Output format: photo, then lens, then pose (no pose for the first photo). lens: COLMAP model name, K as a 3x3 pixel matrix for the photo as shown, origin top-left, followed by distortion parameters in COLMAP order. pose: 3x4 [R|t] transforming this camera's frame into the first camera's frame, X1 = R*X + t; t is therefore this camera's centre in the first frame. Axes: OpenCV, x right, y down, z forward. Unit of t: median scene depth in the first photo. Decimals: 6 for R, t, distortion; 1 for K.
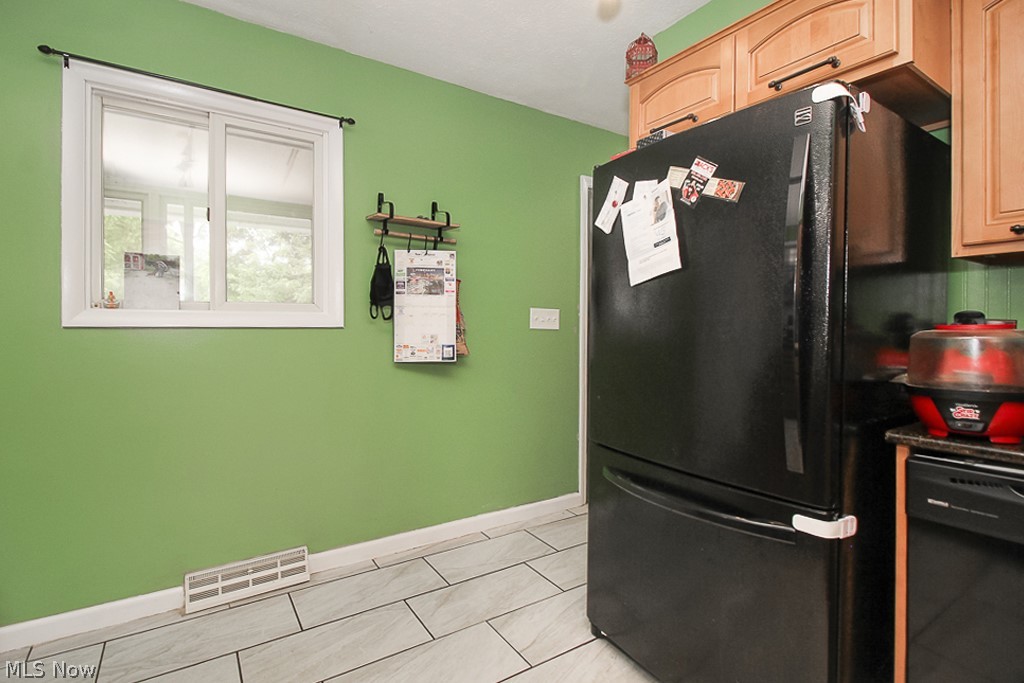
lens RADIAL K [[496.9, 0, 508.1], [0, 496.9, 322.1], [0, 0, 1]] dist [0.000036, -0.001525]
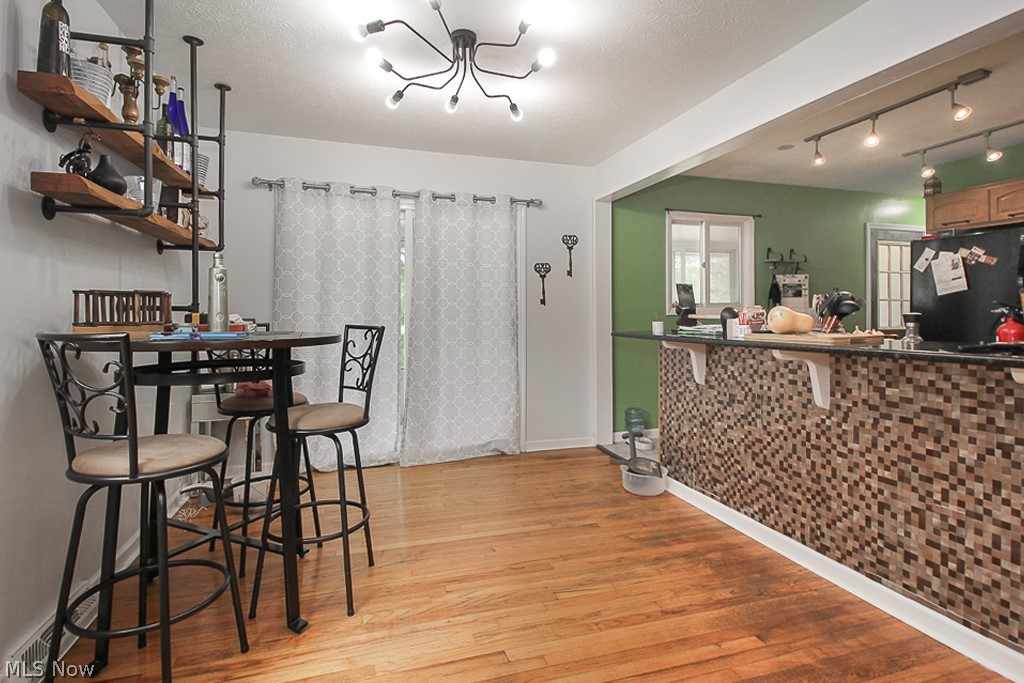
lens RADIAL K [[496.9, 0, 508.1], [0, 496.9, 322.1], [0, 0, 1]] dist [0.000036, -0.001525]
pose [[0.959360, -0.006850, -0.282101, -1.075207], [0.013679, 0.999659, 0.022245, -0.023293], [0.281853, -0.025199, 0.959127, -1.907022]]
